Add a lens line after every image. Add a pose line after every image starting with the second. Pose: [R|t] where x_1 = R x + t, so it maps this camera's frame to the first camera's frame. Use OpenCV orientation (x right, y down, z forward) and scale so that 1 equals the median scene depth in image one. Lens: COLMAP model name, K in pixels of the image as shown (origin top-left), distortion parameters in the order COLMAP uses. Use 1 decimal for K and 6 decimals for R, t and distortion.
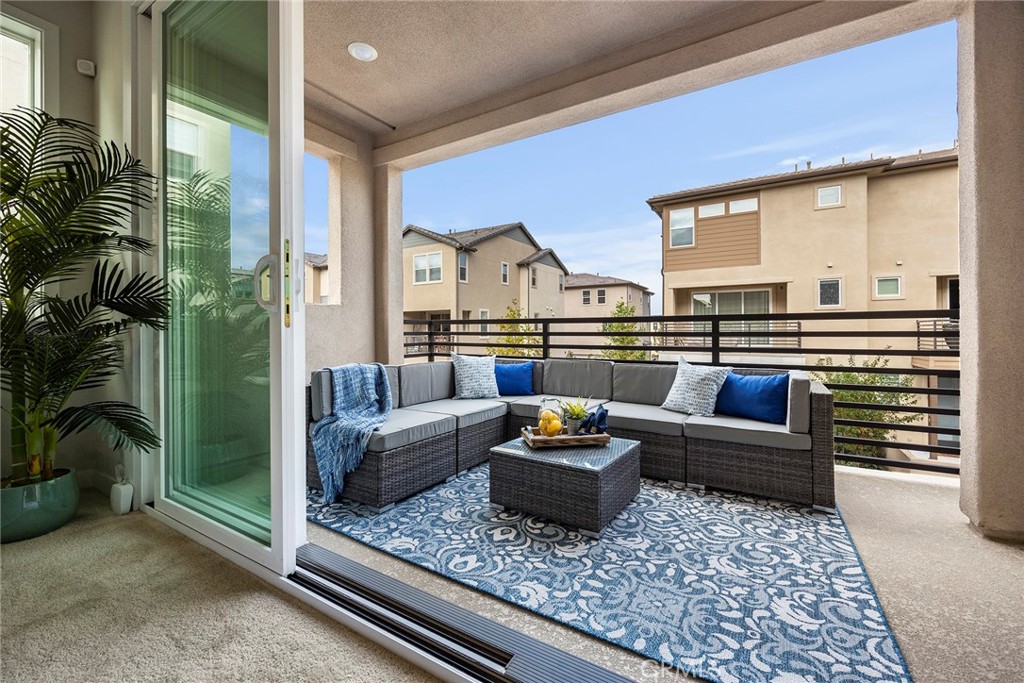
lens RADIAL K [[413.1, 0, 514.2], [0, 413.1, 330.6], [0, 0, 1]] dist [0.000250, -0.000106]
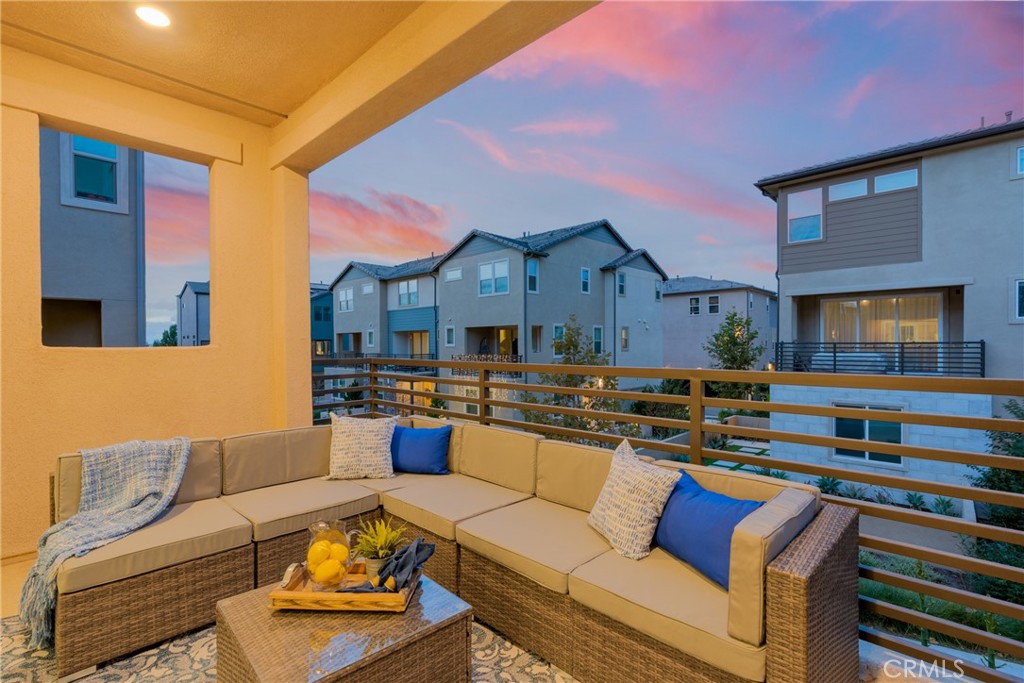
lens RADIAL K [[465.8, 0, 517.1], [0, 465.8, 347.7], [0, 0, 1]] dist [-0.001455, -0.000191]
pose [[0.977692, 0.001338, -0.210040, 0.375039], [0.000395, 0.999966, 0.008211, -0.076677], [0.210044, -0.008111, 0.977658, 0.276875]]
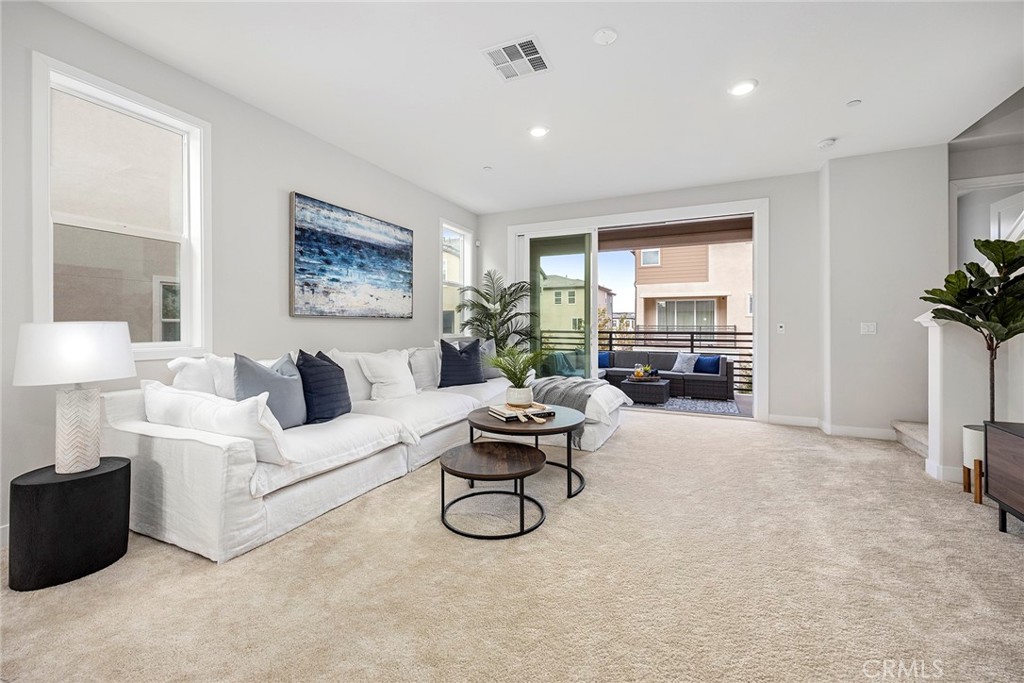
lens RADIAL K [[407.3, 0, 513.3], [0, 407.3, 326.9], [0, 0, 1]] dist [0.000464, 0.000104]
pose [[0.995541, 0.005209, 0.094189, -0.748908], [-0.005425, 0.999983, 0.002031, -0.066592], [-0.094177, -0.002533, 0.995552, -1.219094]]
